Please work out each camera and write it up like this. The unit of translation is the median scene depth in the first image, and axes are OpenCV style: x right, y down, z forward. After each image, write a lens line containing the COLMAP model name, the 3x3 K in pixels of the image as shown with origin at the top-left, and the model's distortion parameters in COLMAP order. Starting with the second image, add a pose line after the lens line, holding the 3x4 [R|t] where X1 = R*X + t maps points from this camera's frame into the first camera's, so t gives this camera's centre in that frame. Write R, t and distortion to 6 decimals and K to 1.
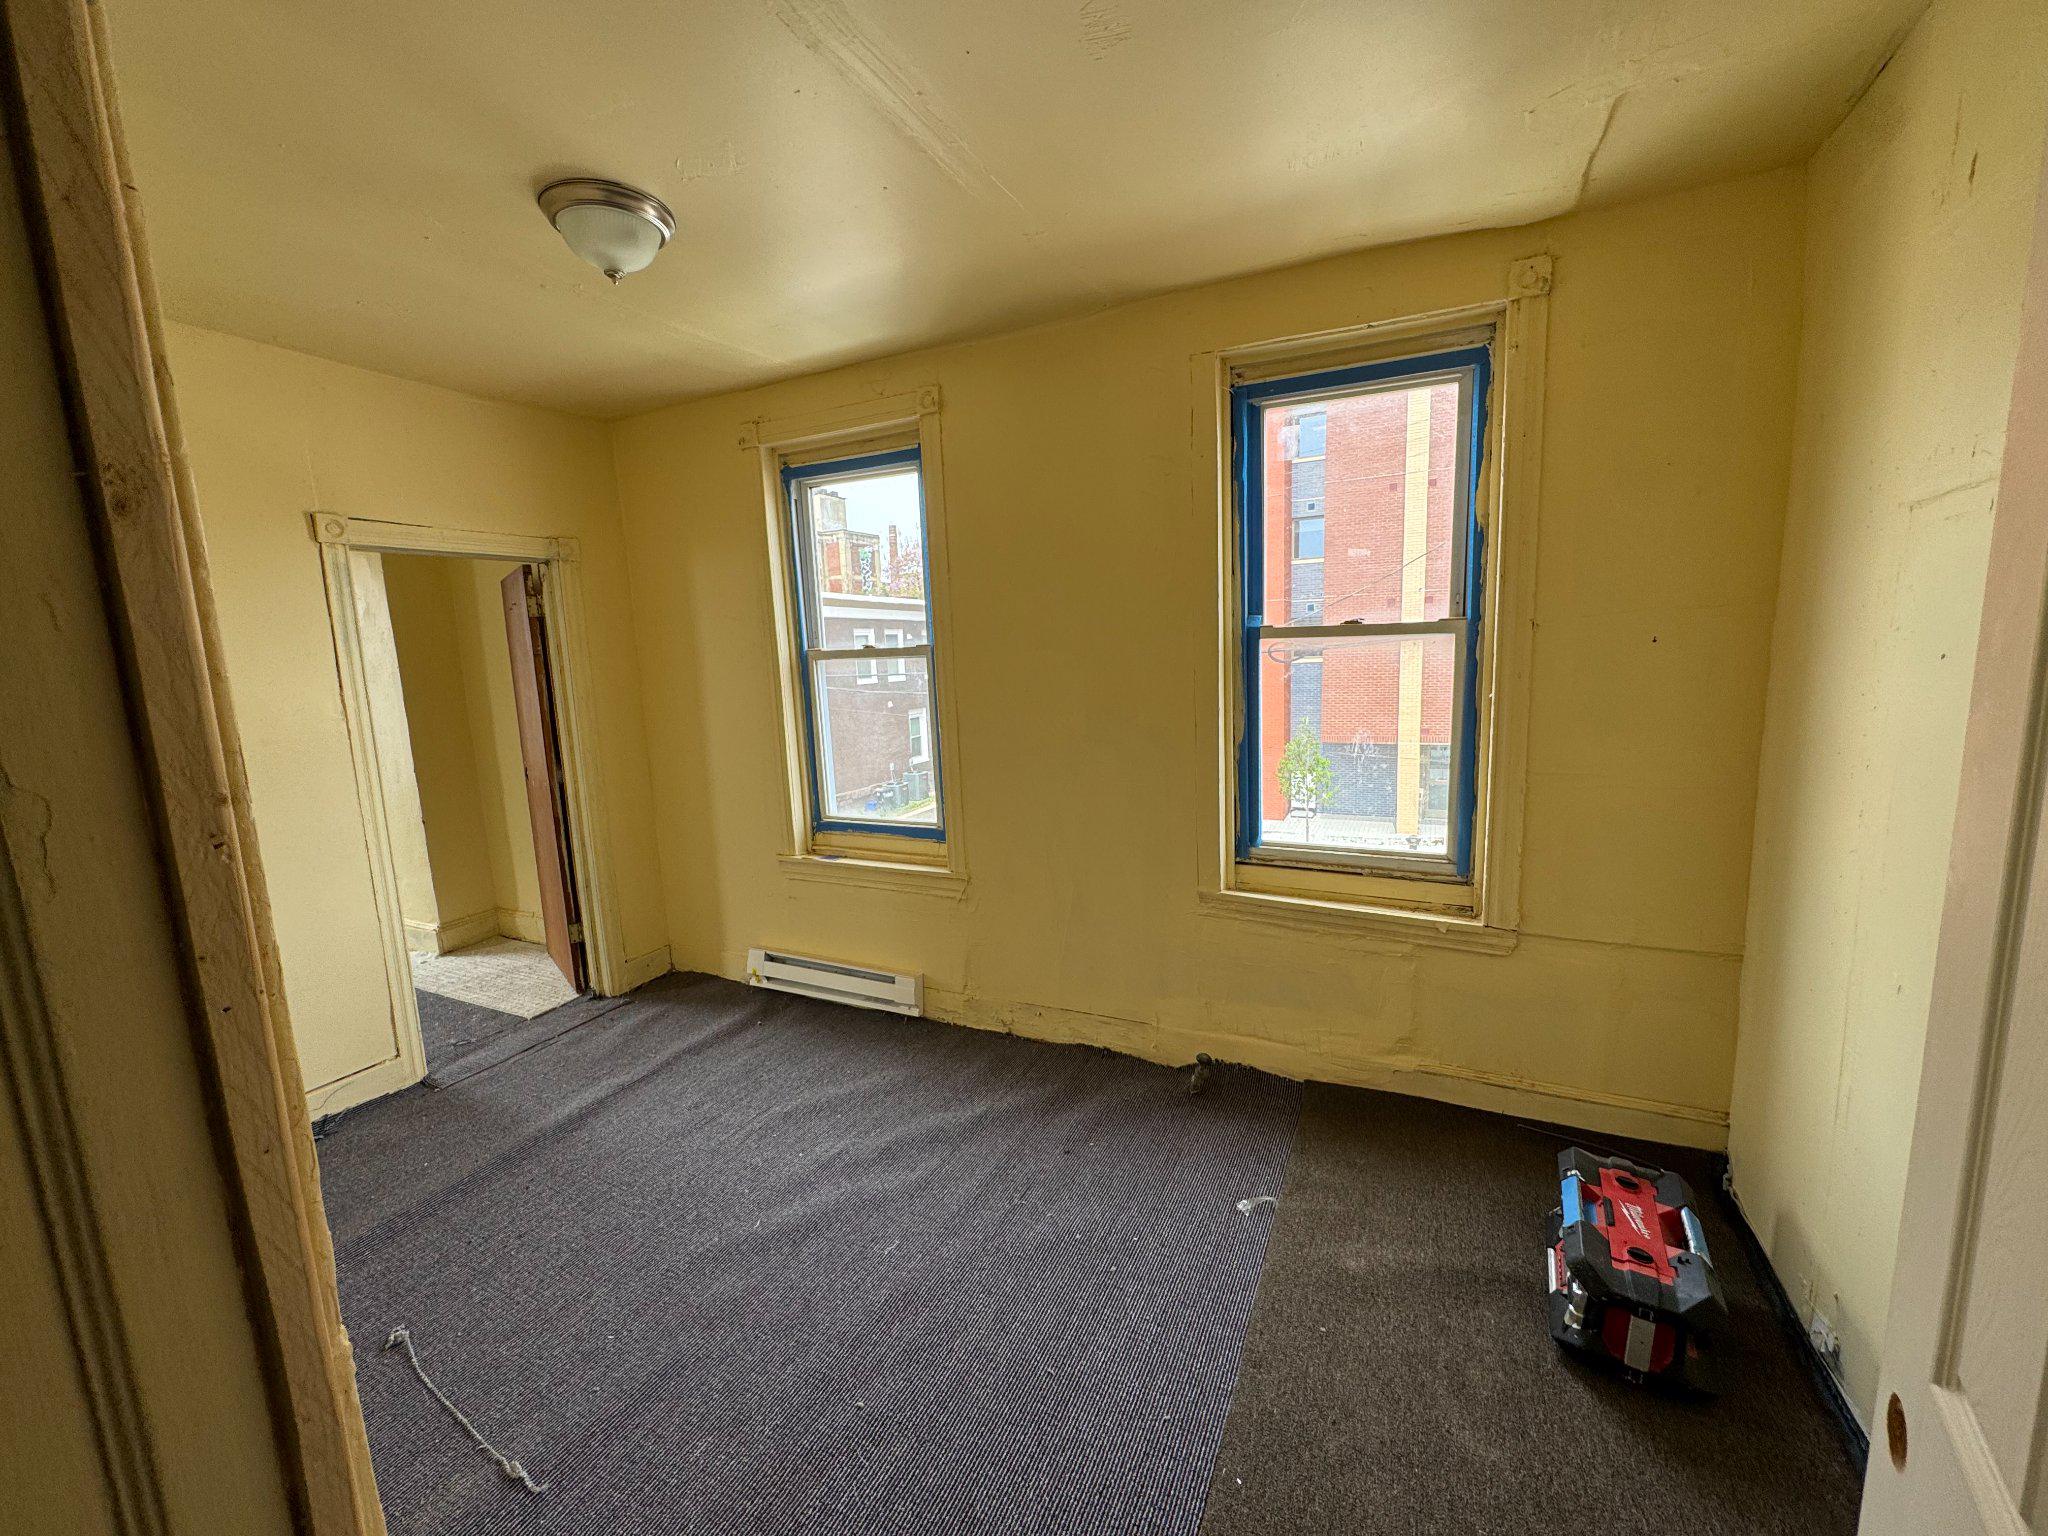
lens RADIAL K [[821.6, 0, 1026.1], [0, 821.6, 769.3], [0, 0, 1]] dist [-0.002338, 0.000433]
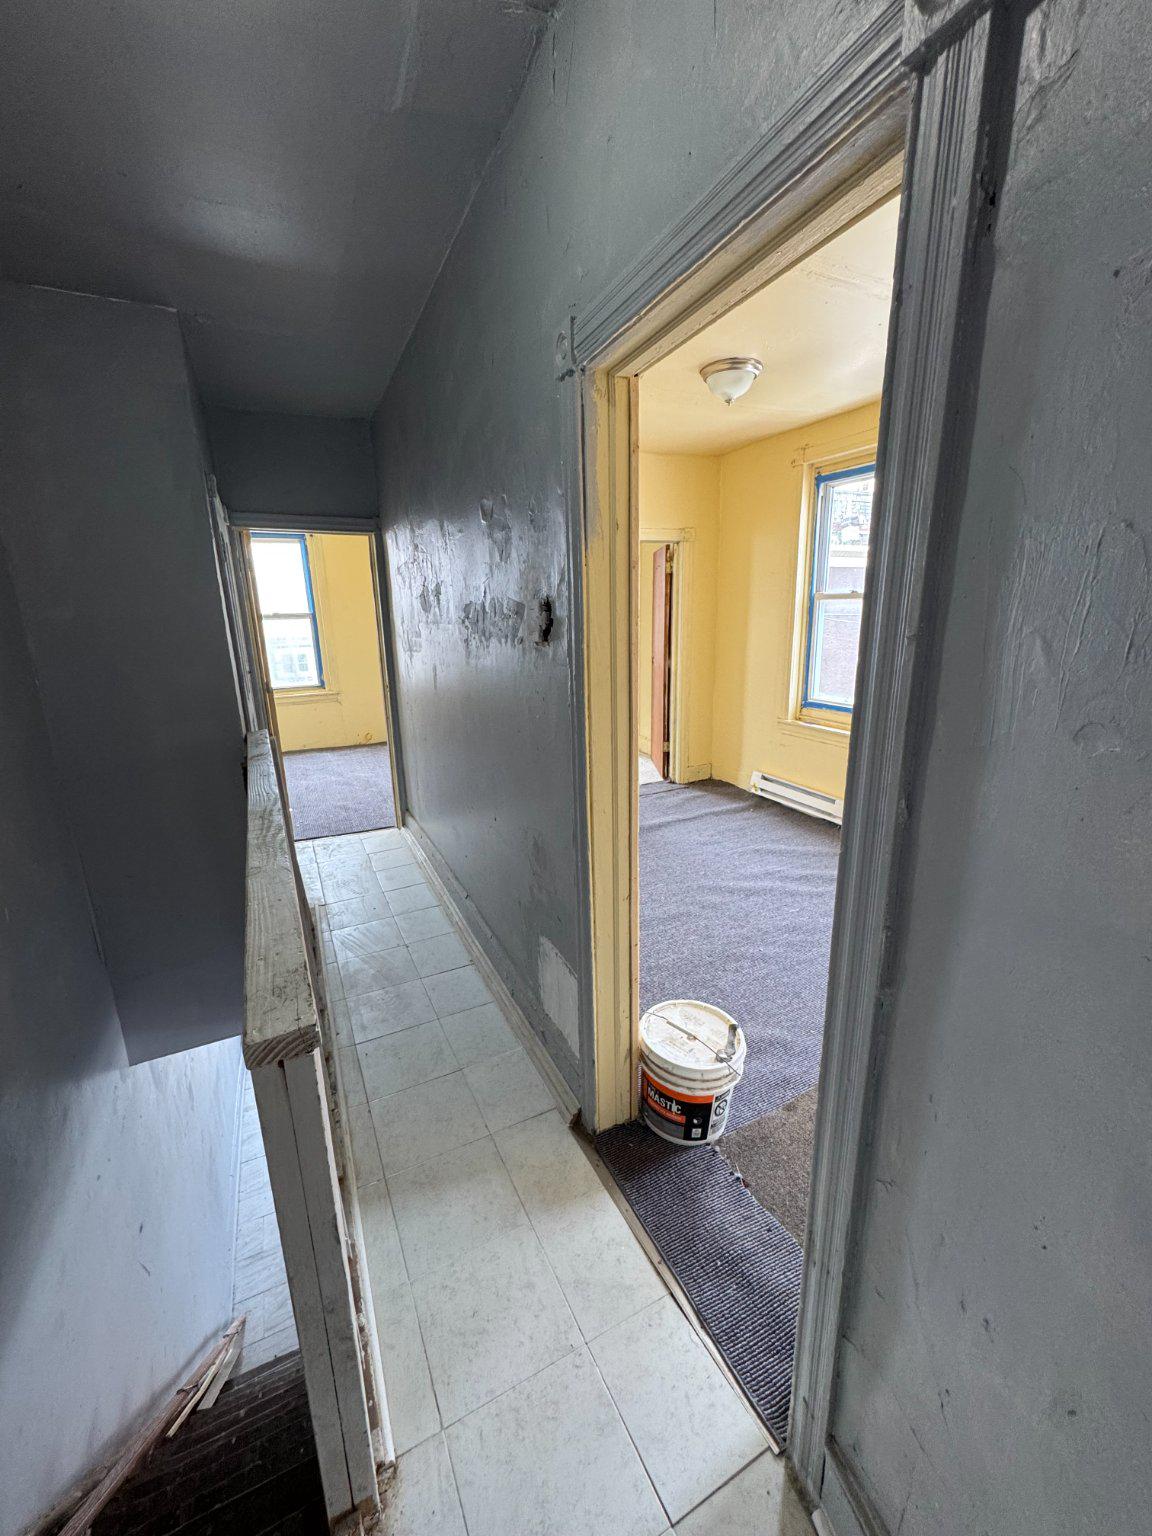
lens RADIAL K [[616.2, 0, 571.5], [0, 616.2, 764.8], [0, 0, 1]] dist [-0.002338, 0.000433]
pose [[0.784701, 0.176162, -0.594316, 0.133250], [-0.099163, 0.982095, 0.160174, 0.037971], [0.611891, -0.066754, 0.788120, -0.259620]]
